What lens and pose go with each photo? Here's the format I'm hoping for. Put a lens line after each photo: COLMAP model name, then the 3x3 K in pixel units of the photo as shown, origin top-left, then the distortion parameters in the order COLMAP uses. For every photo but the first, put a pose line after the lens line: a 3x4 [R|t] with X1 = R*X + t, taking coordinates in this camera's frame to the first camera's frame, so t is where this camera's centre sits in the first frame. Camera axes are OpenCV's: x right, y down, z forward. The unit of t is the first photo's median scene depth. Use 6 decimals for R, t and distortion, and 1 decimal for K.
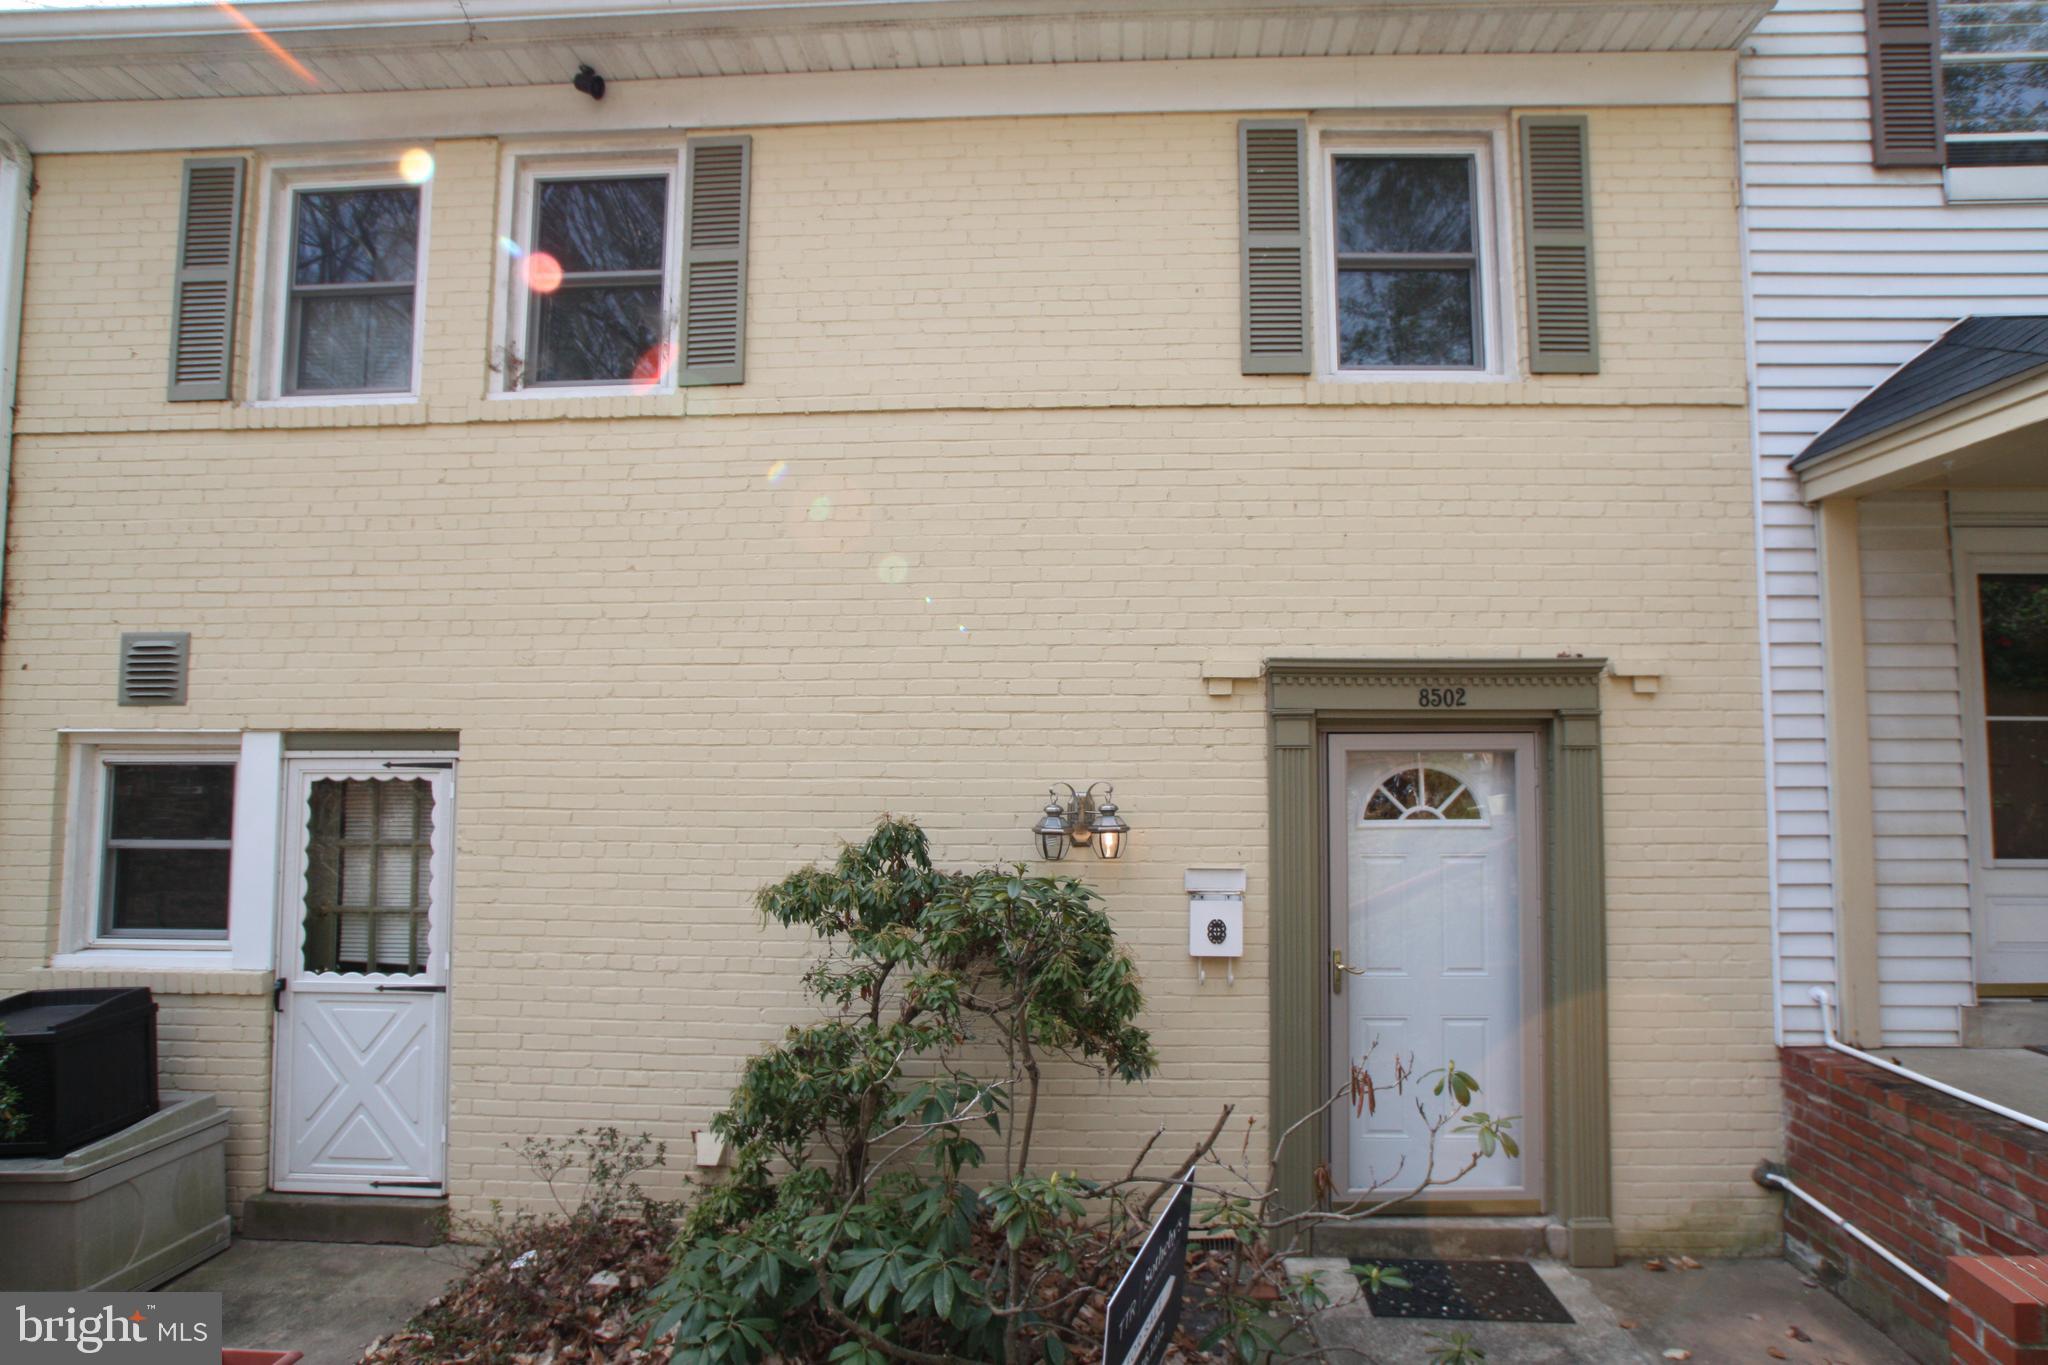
lens RADIAL K [[1039.8, 0, 1062.2], [0, 1039.8, 708.3], [0, 0, 1]] dist [-0.065200, 0.032135]
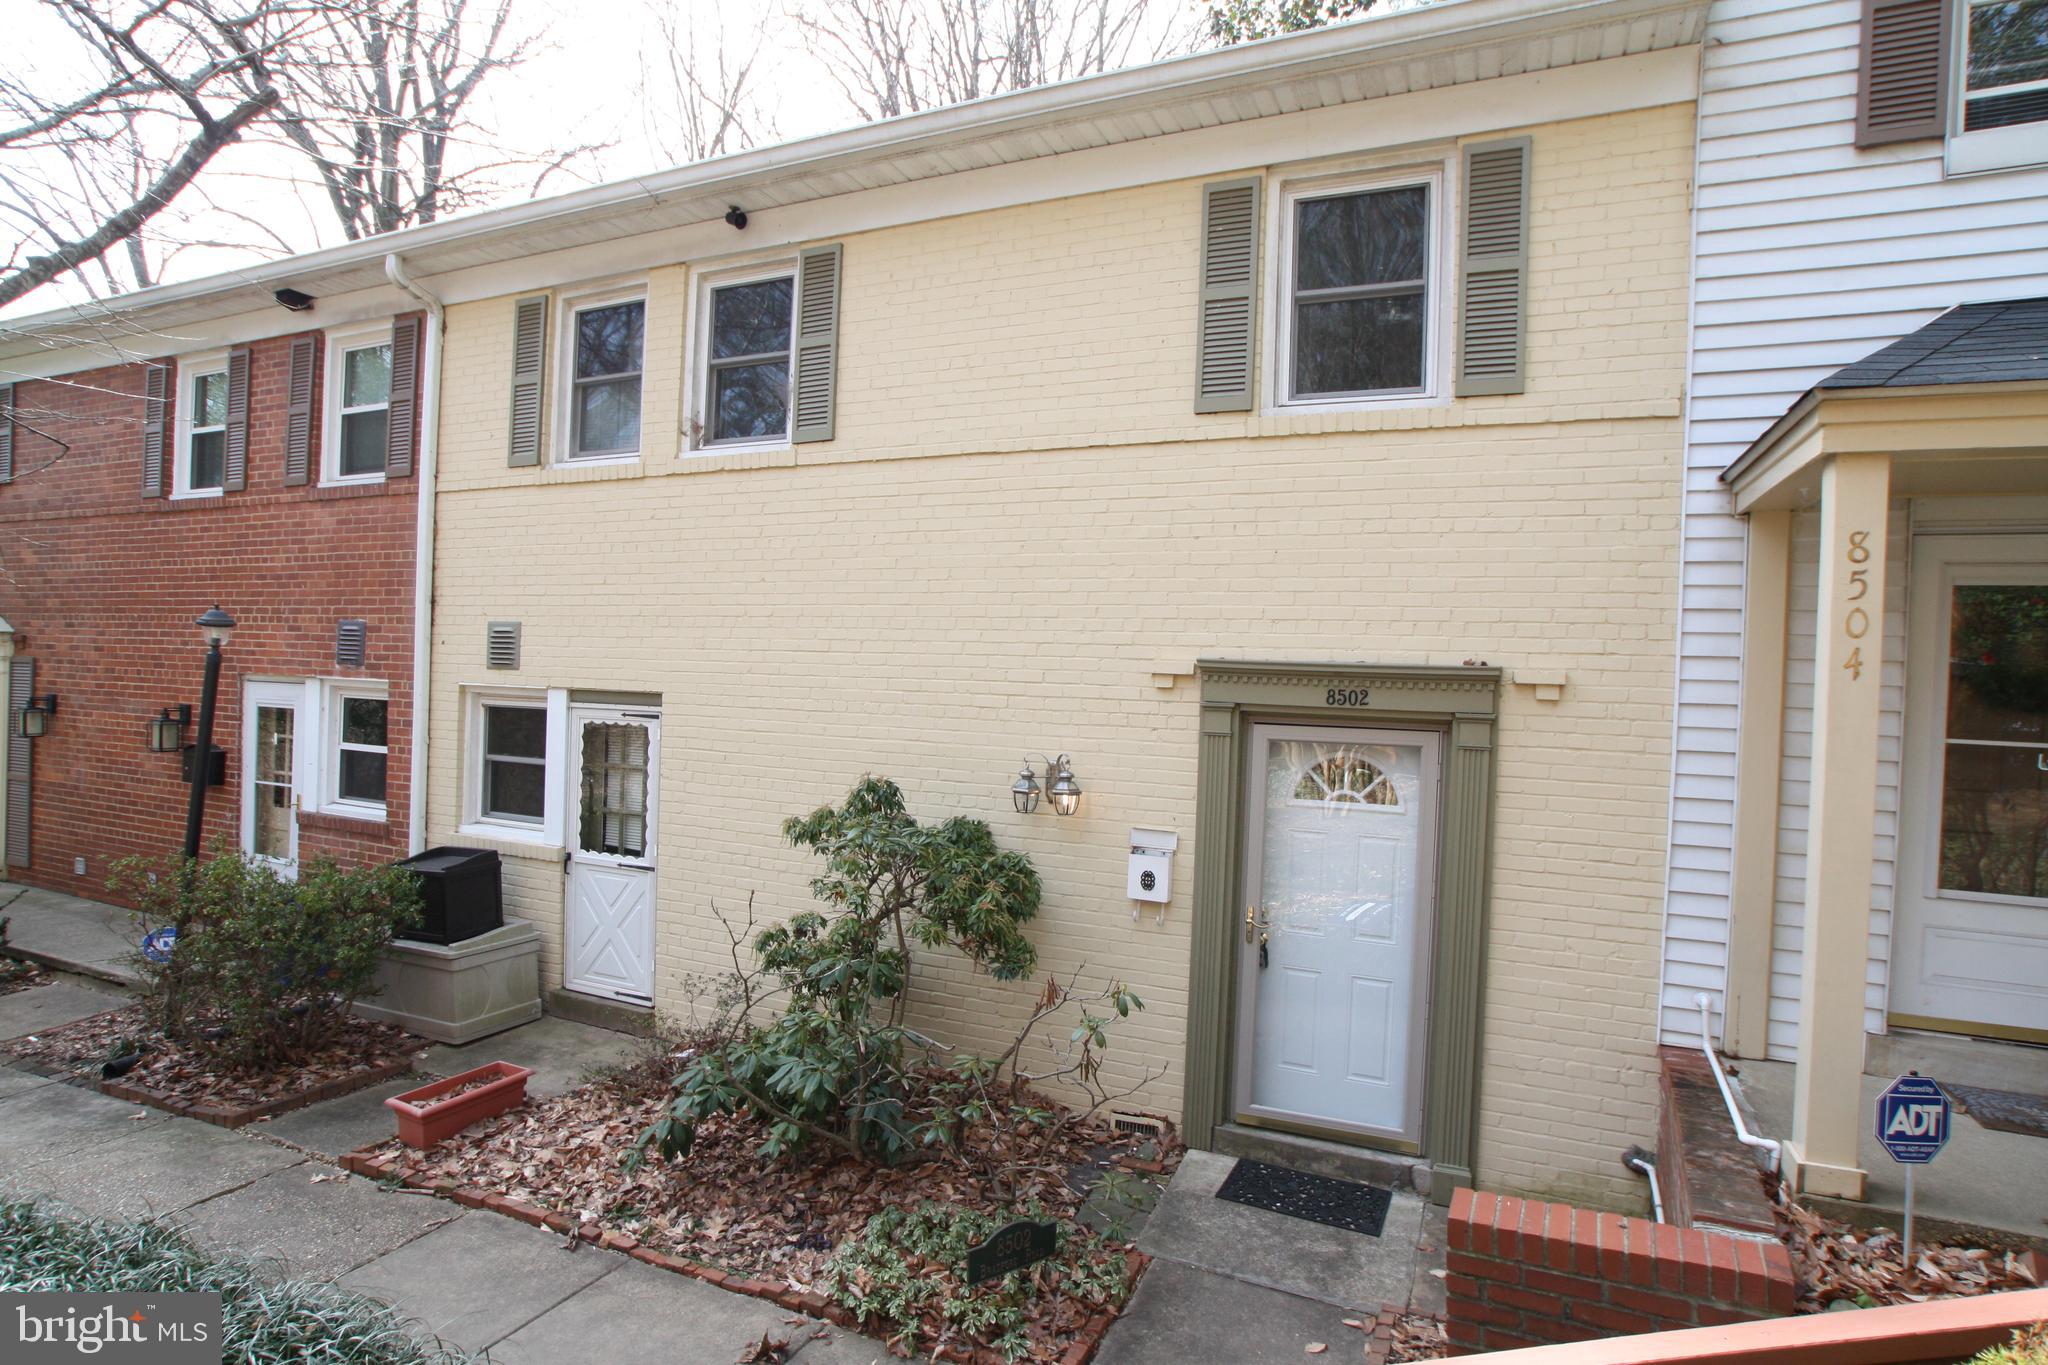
lens RADIAL K [[1073.6, 0, 1025.5], [0, 1073.6, 704.0], [0, 0, 1]] dist [-0.063255, 0.032170]
pose [[0.928158, 0.038362, -0.370204, 0.455566], [-0.012761, 0.997369, 0.071358, -0.079093], [0.371968, -0.061507, 0.926206, -0.211288]]
